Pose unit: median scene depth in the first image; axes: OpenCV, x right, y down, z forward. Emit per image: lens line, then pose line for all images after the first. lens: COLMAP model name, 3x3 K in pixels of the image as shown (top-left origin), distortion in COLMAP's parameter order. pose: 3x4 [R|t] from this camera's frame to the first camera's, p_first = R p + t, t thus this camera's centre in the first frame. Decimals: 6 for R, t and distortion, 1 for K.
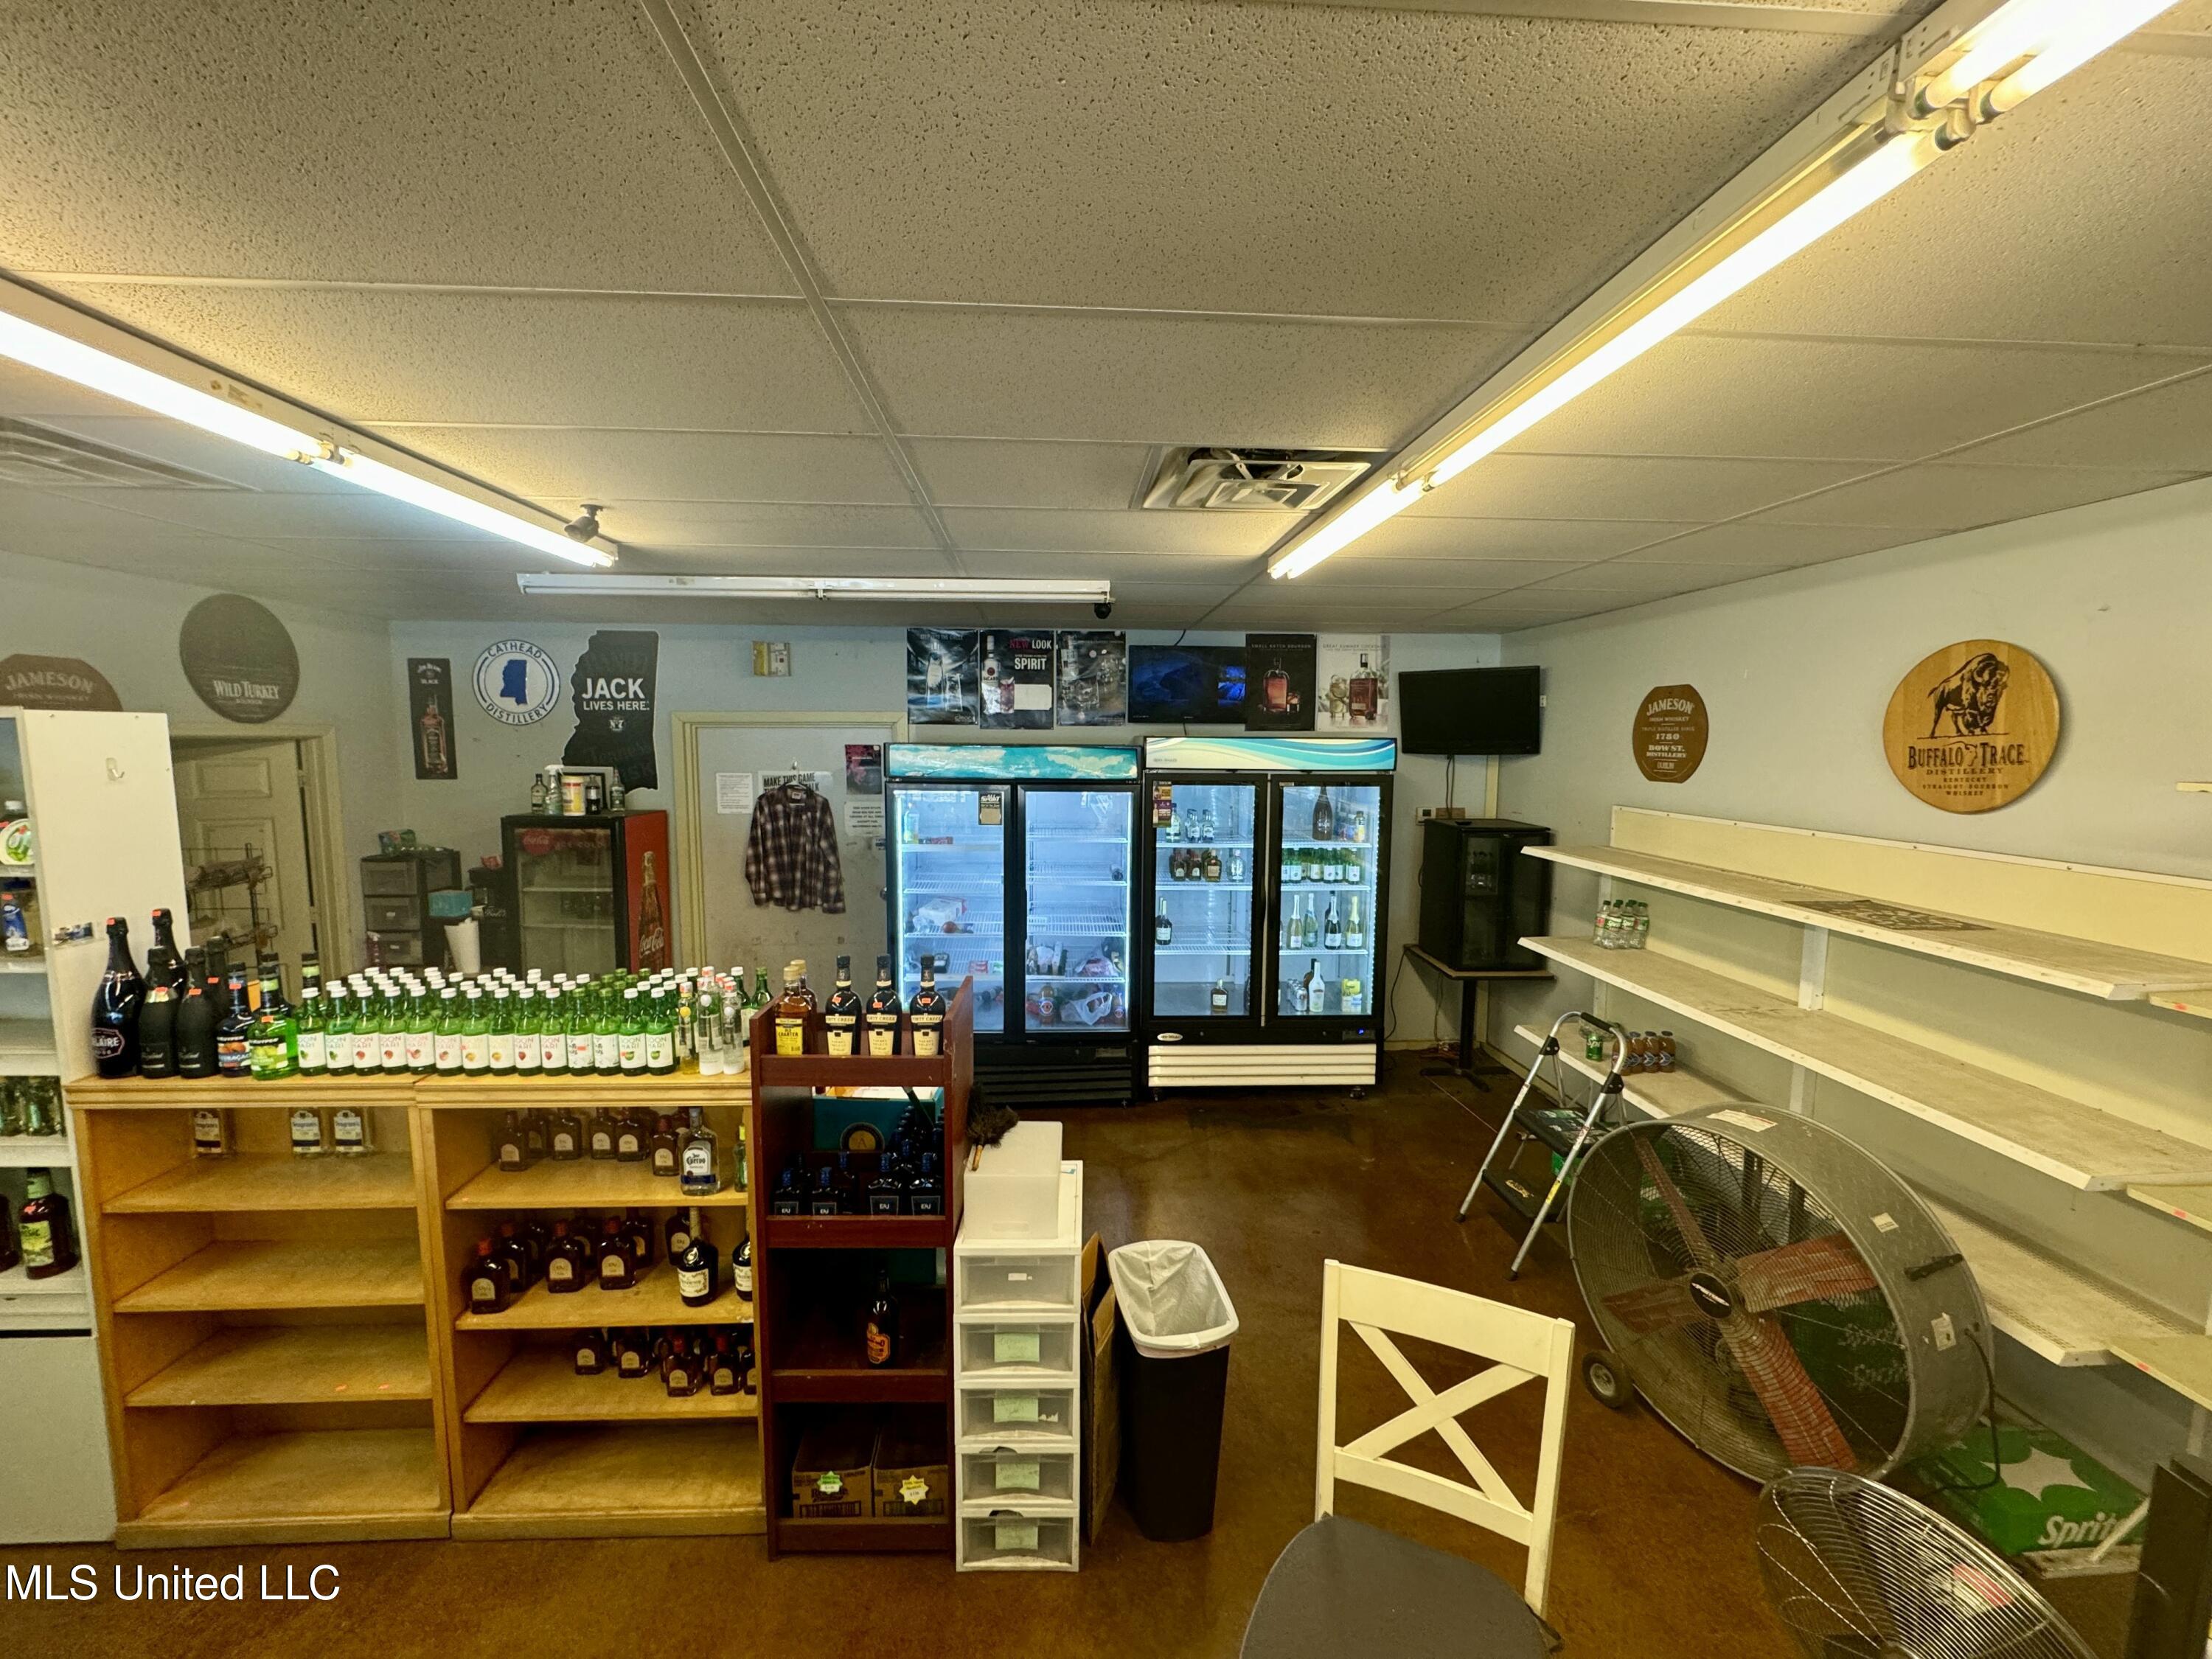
lens RADIAL K [[881.3, 0, 1104.1], [0, 881.3, 830.7], [0, 0, 1]] dist [0.000318, -0.000054]
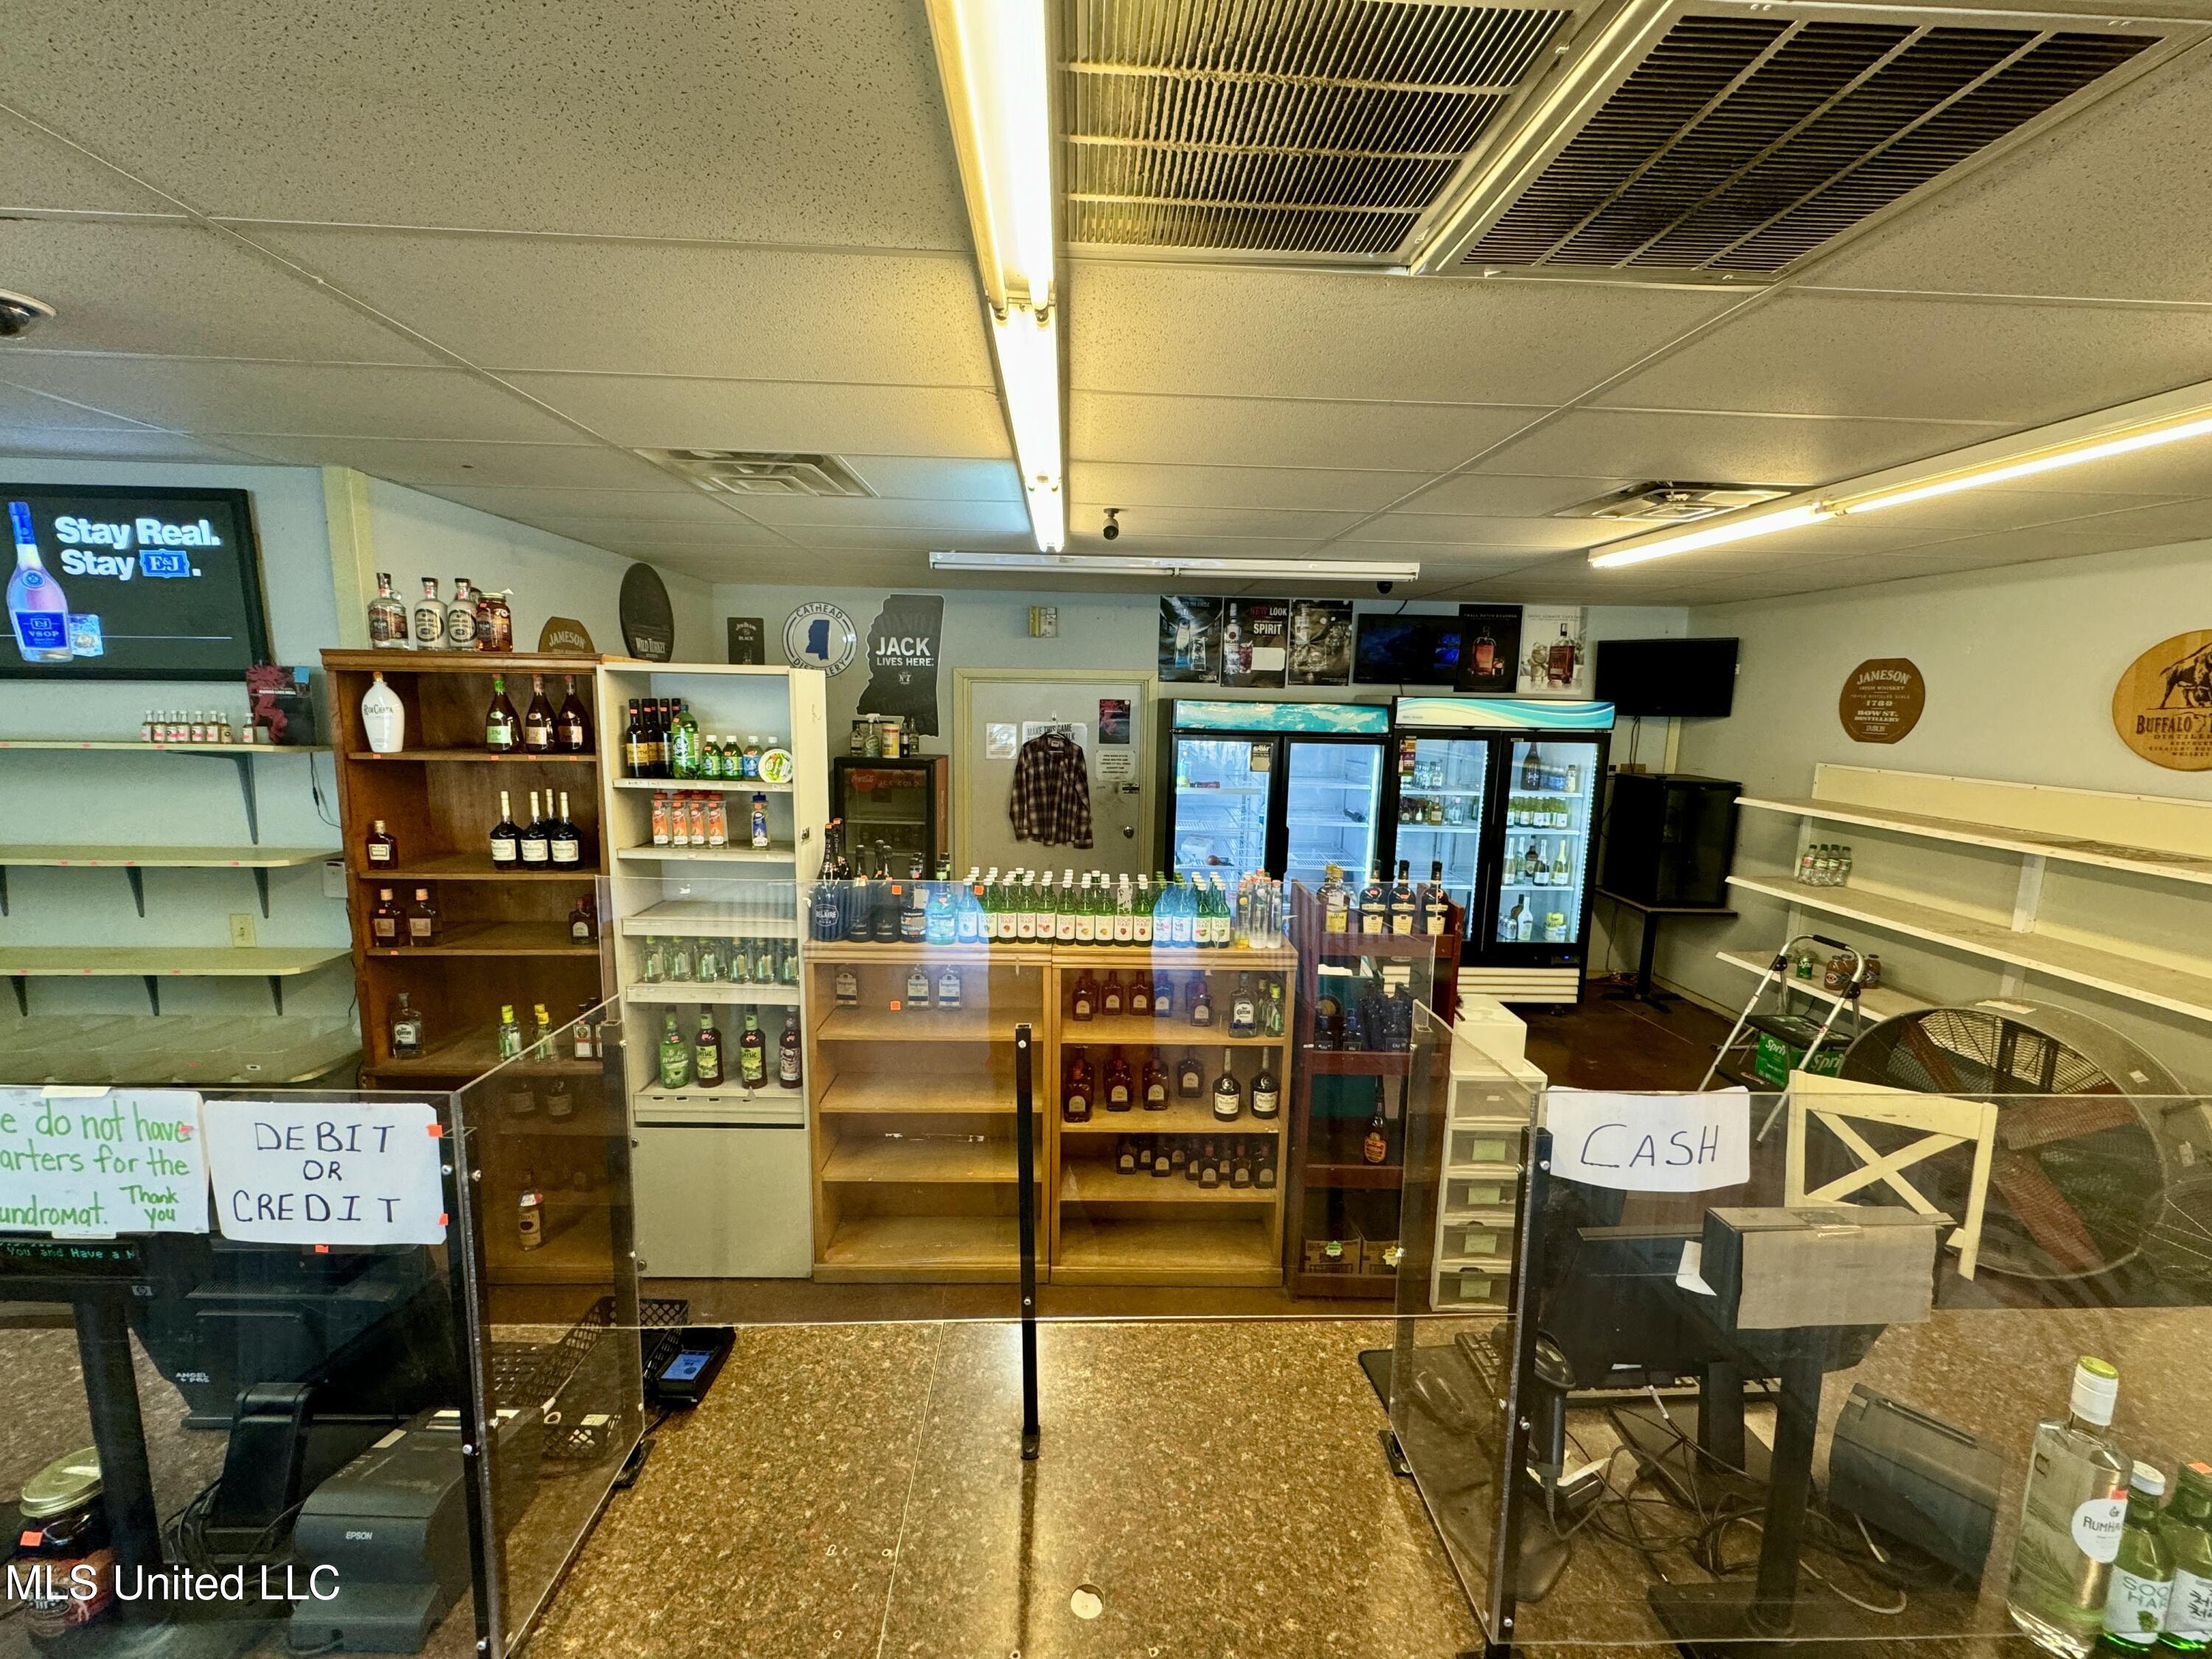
lens RADIAL K [[883.3, 0, 1106.0], [0, 883.3, 829.5], [0, 0, 1]] dist [0.002525, -0.000161]
pose [[0.999740, 0.016762, -0.015452, -0.291868], [-0.015986, 0.998668, 0.049054, 0.014583], [0.016254, -0.048794, 0.998677, -0.150523]]
